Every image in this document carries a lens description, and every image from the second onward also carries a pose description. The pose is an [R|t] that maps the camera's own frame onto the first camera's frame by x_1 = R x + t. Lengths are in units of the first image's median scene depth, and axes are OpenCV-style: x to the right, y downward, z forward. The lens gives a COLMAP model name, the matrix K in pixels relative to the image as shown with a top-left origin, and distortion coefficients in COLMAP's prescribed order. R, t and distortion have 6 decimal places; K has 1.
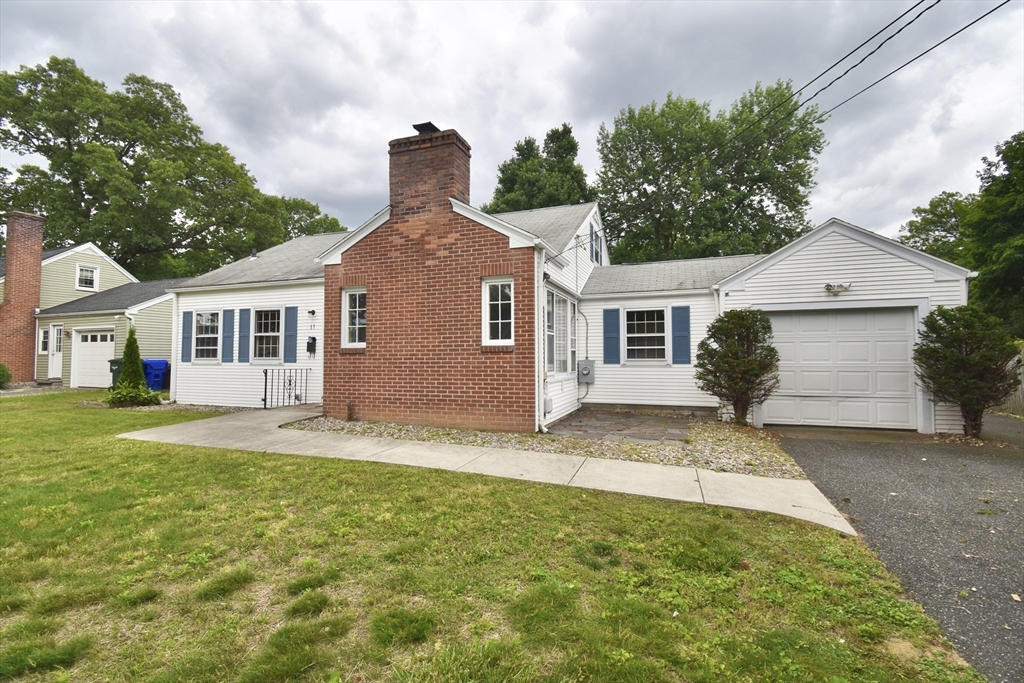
lens RADIAL K [[455.4, 0, 510.8], [0, 455.4, 340.5], [0, 0, 1]] dist [0.003001, -0.010433]
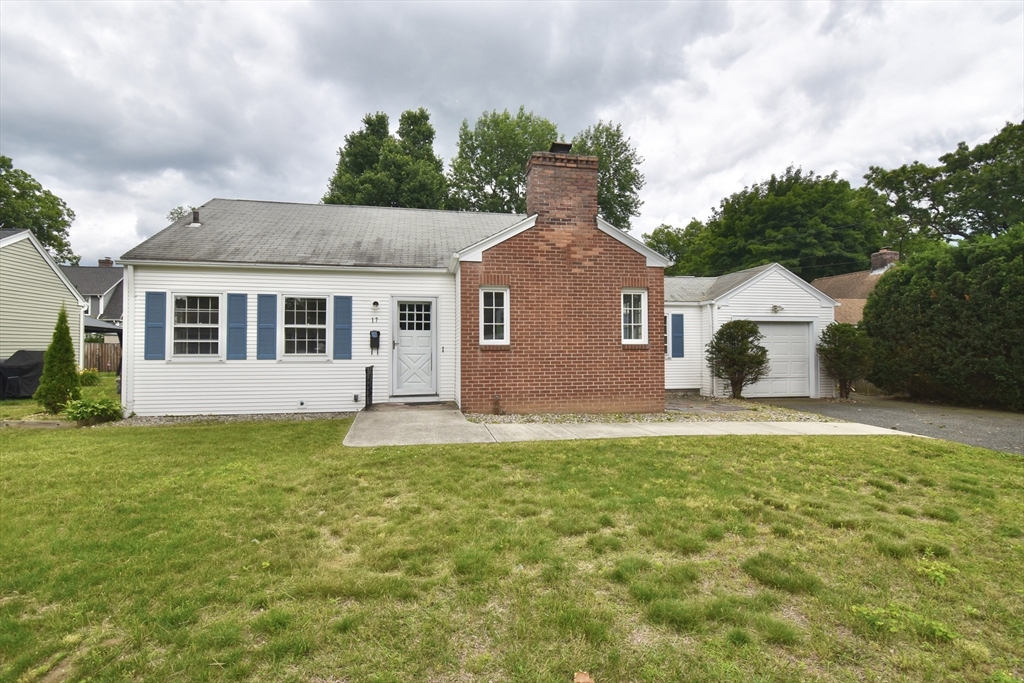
lens RADIAL K [[480.2, 0, 516.0], [0, 480.2, 343.5], [0, 0, 1]] dist [0.002345, 0.000160]
pose [[0.862644, 0.006600, 0.505768, -0.847622], [-0.018911, 0.999637, 0.019210, -0.008413], [-0.505457, -0.026136, 0.862456, 0.034185]]
